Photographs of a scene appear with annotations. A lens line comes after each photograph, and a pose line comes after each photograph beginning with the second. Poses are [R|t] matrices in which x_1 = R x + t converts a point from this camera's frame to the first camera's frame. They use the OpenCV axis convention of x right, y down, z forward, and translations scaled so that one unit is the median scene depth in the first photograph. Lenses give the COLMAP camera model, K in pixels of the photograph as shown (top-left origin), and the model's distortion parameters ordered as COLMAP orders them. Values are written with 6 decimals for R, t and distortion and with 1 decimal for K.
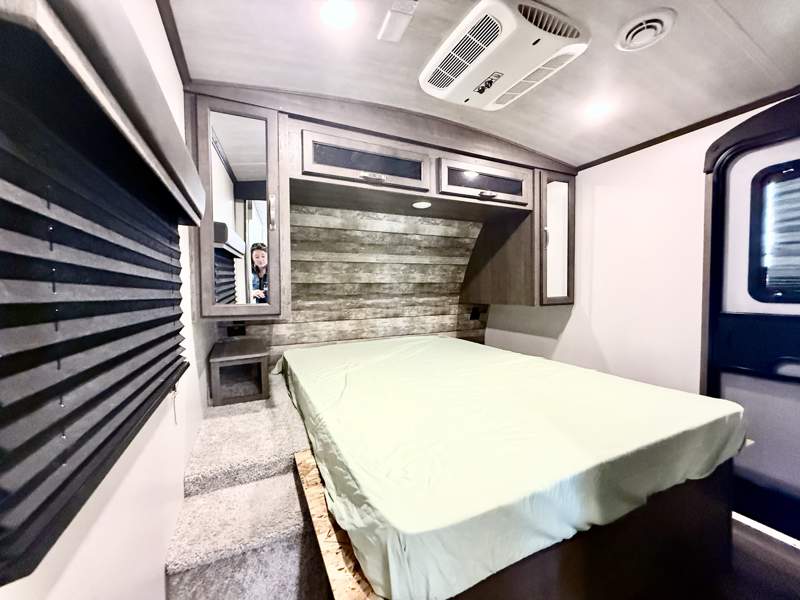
lens RADIAL K [[315.9, 0, 402.2], [0, 315.9, 300.0], [0, 0, 1]] dist [-0.004683, -0.000162]
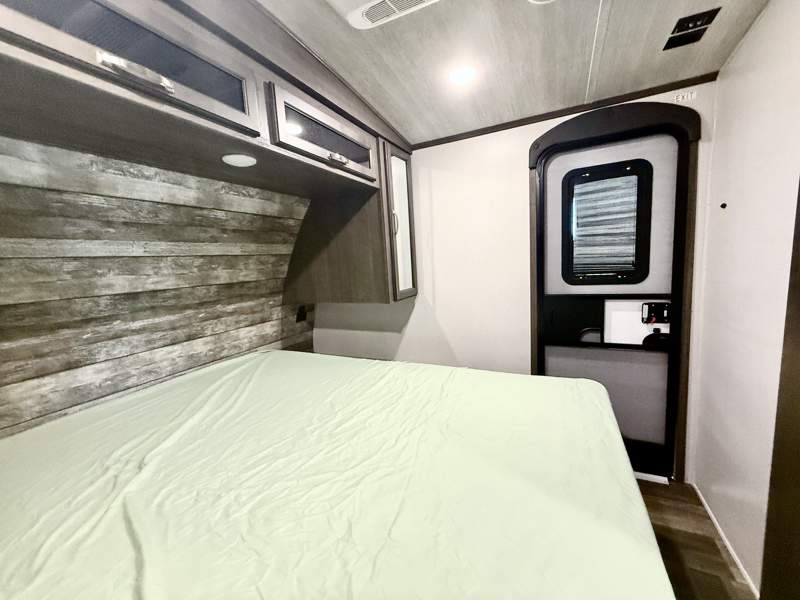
lens RADIAL K [[315.9, 0, 397.2], [0, 315.9, 299.7], [0, 0, 1]] dist [-0.004683, -0.000162]
pose [[0.792666, -0.109265, 0.599784, -0.071427], [0.073699, 0.993767, 0.083639, -0.055649], [-0.605185, -0.022095, 0.795778, 0.281687]]
